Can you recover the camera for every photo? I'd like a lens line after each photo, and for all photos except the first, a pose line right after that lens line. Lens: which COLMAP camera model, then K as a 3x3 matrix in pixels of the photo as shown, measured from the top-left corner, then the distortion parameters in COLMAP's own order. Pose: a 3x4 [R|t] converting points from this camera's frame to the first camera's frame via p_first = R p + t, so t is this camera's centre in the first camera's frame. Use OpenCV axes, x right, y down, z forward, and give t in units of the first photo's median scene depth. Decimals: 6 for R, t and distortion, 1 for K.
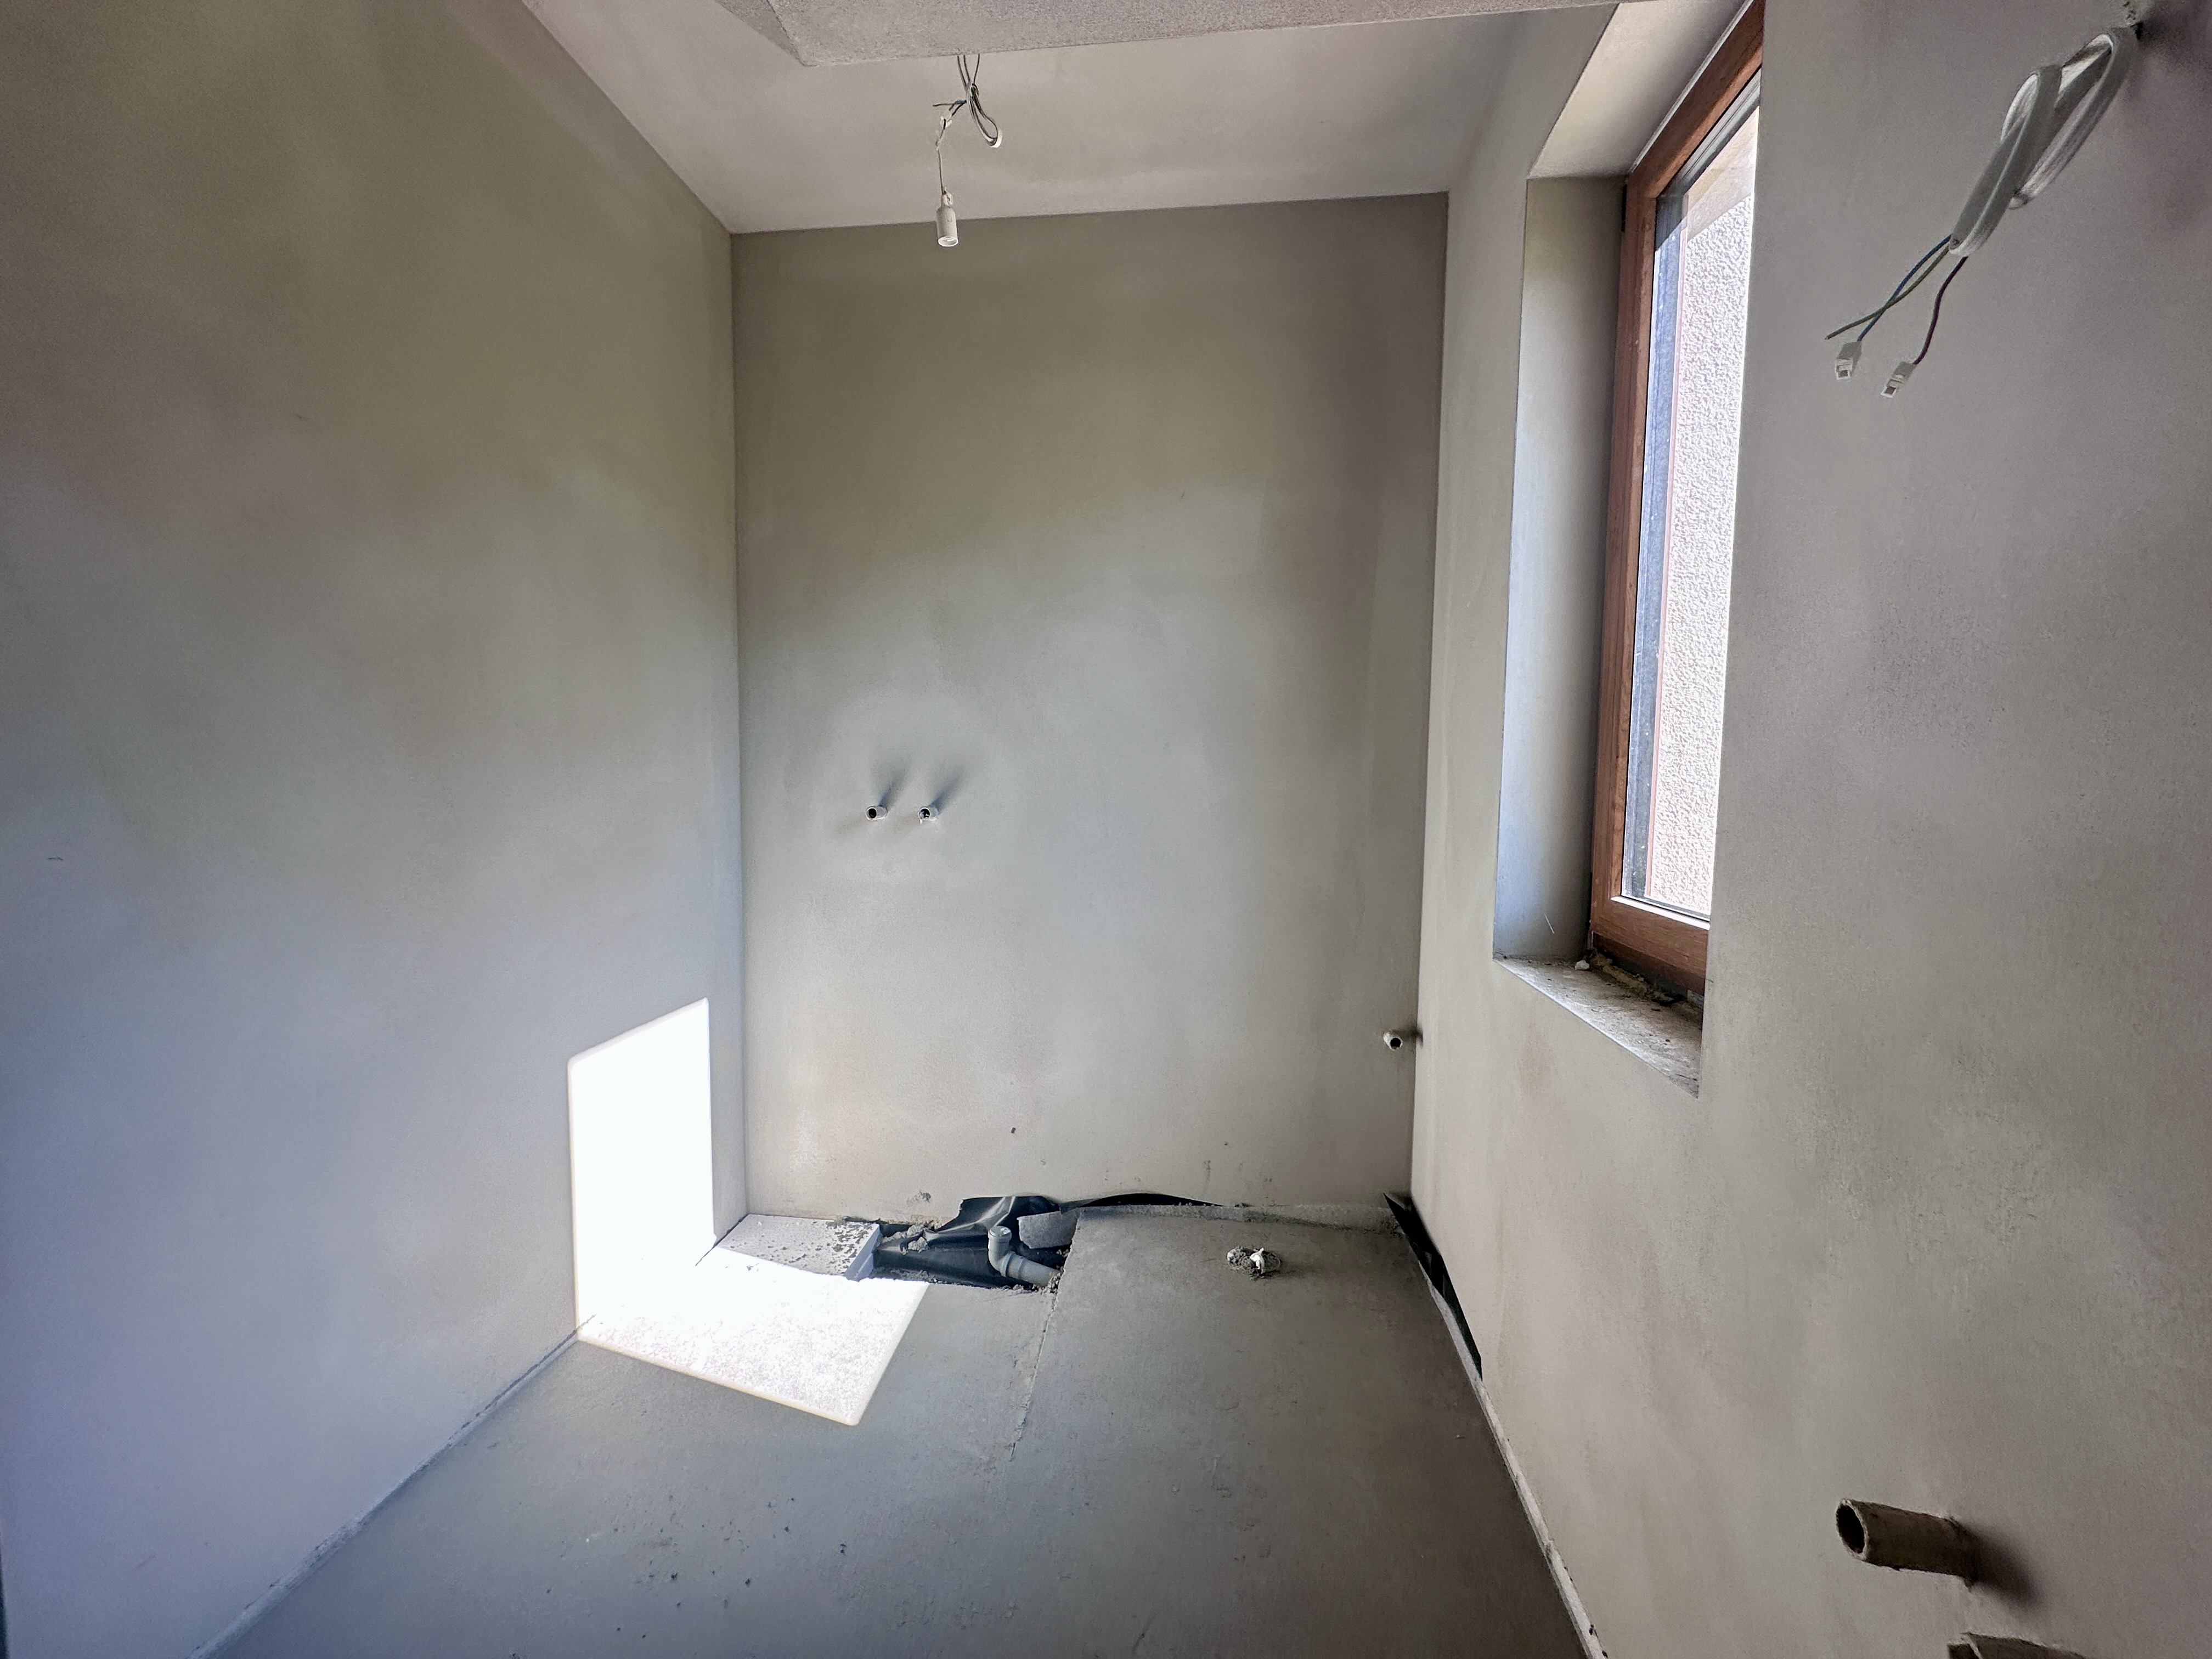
lens RADIAL K [[879.6, 0, 1105.3], [0, 879.6, 830.4], [0, 0, 1]] dist [-0.001064, 0.000138]
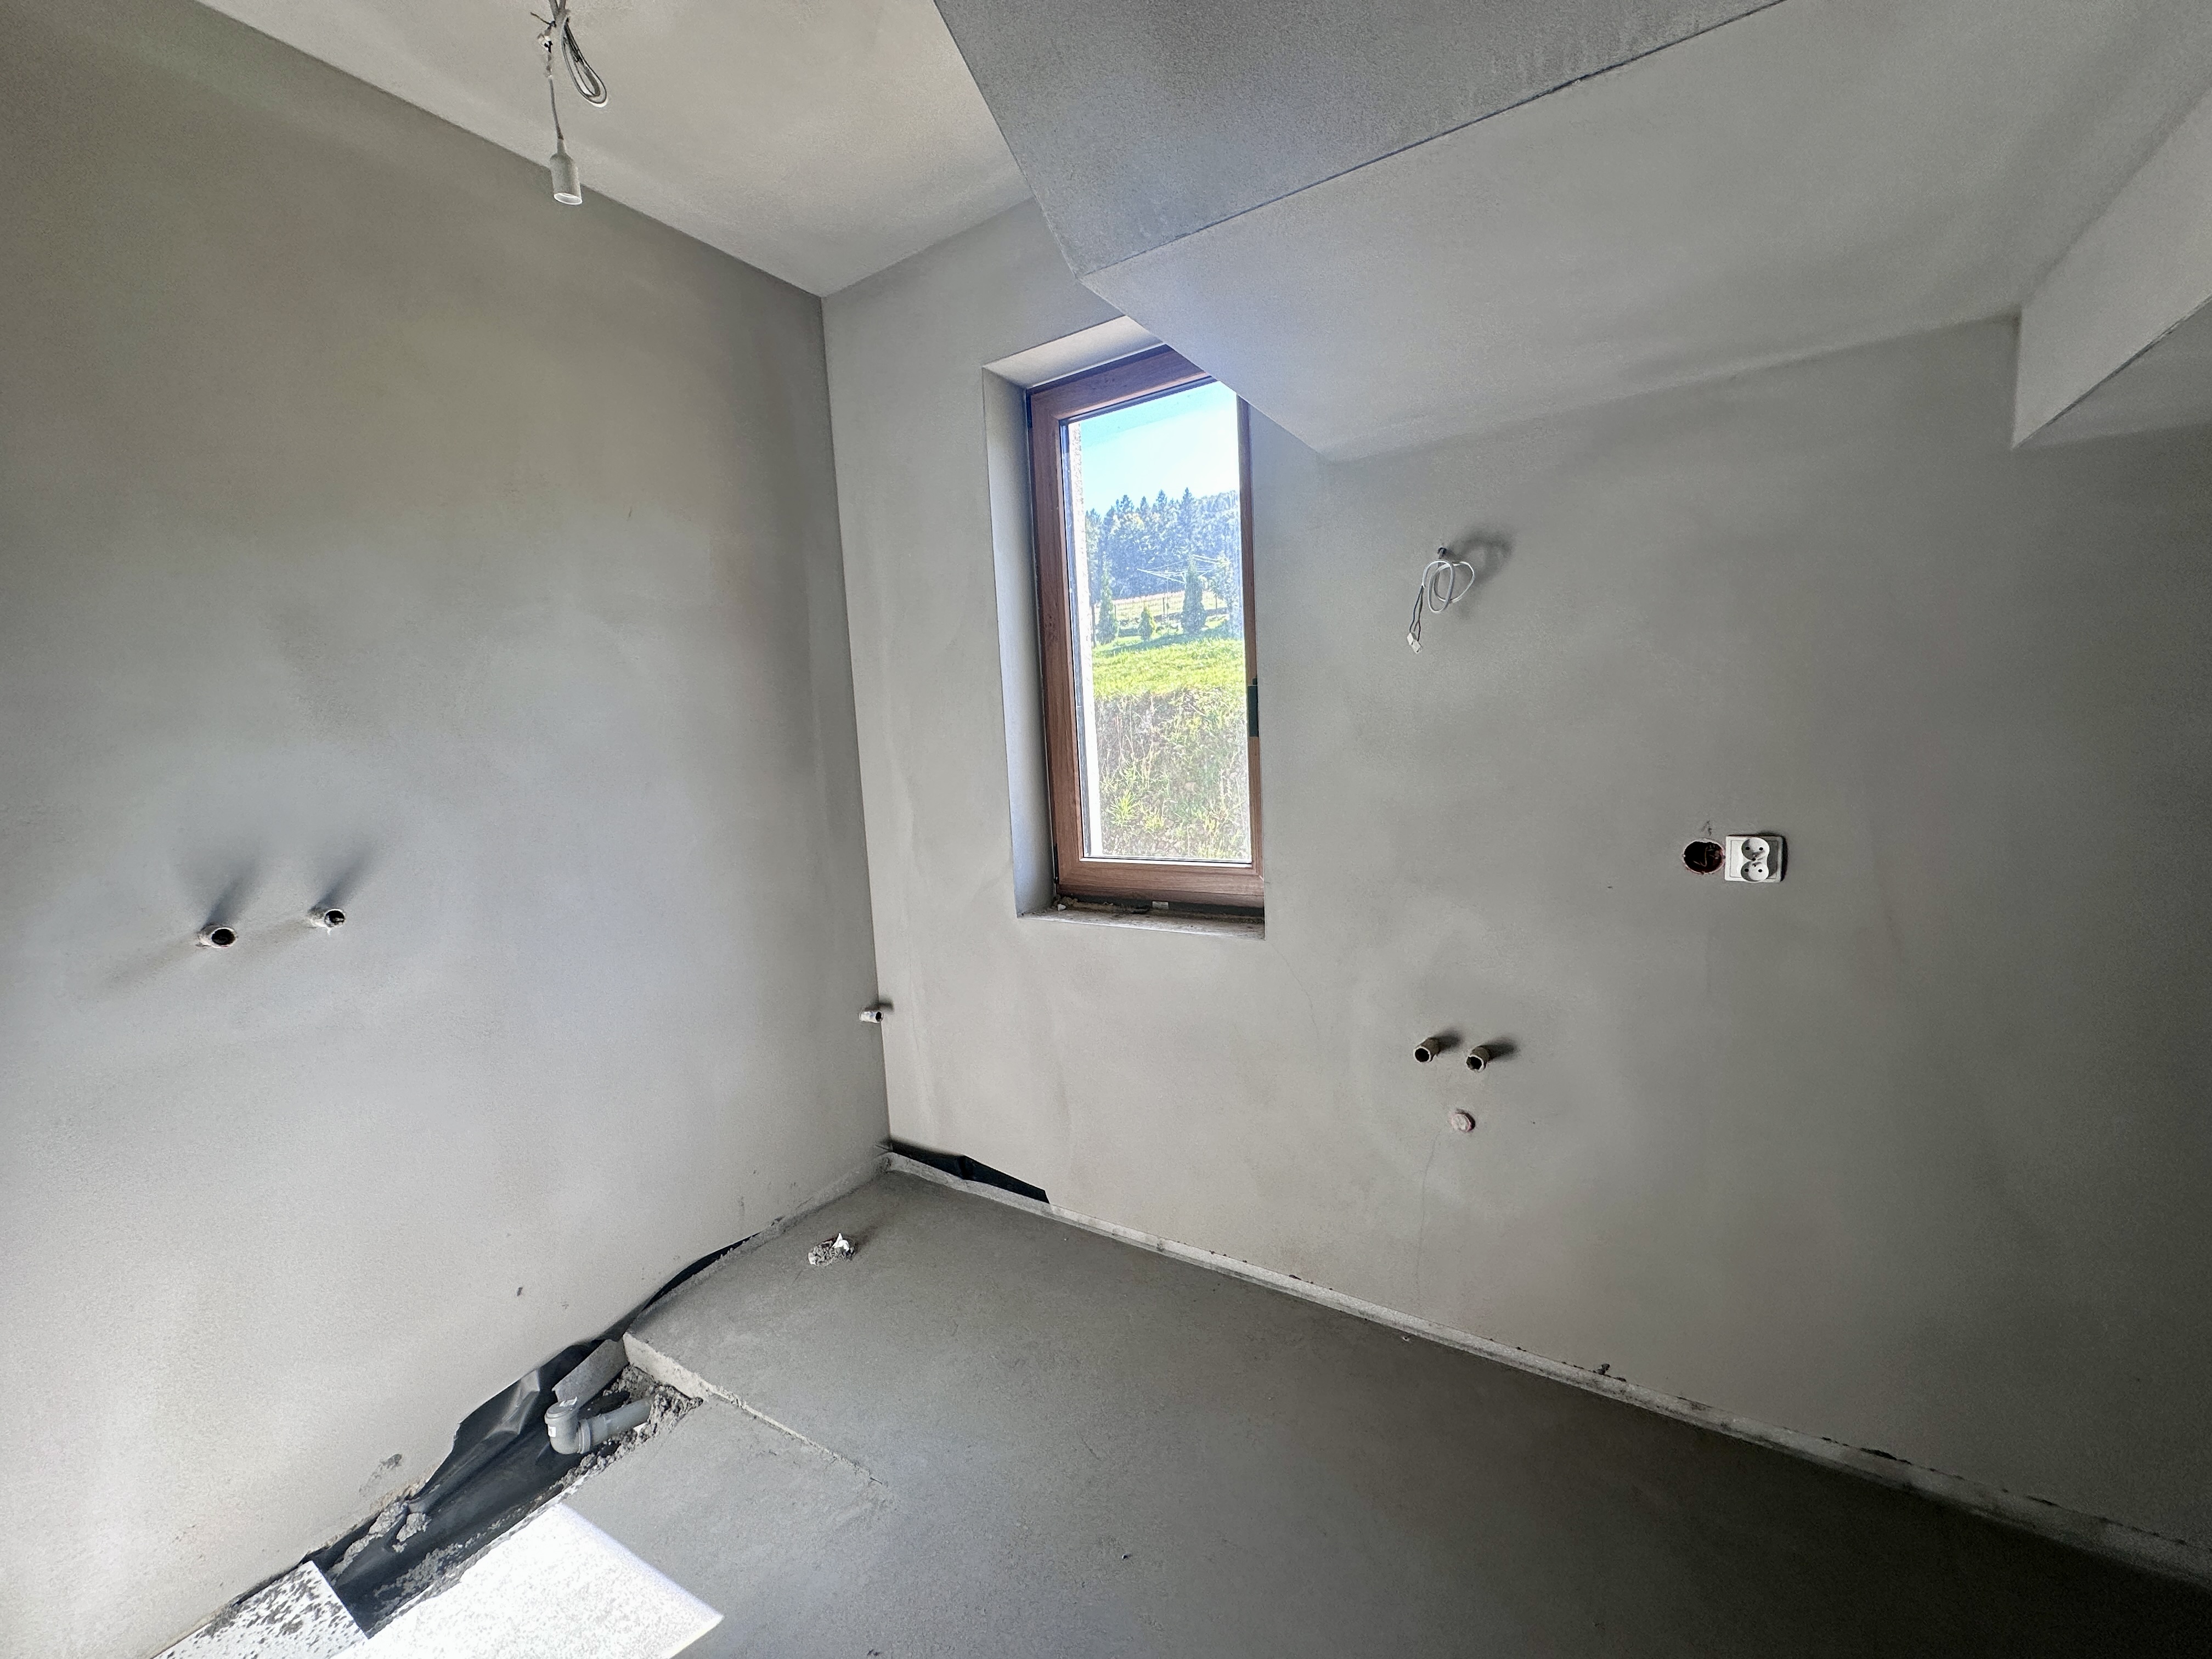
lens RADIAL K [[879.6, 0, 1105.1], [0, 879.6, 828.4], [0, 0, 1]] dist [-0.001064, 0.000138]
pose [[0.439678, -0.135323, 0.887903, -0.543866], [0.120930, 0.988502, 0.090772, -0.078803], [-0.889977, 0.067463, 0.450987, 0.164748]]
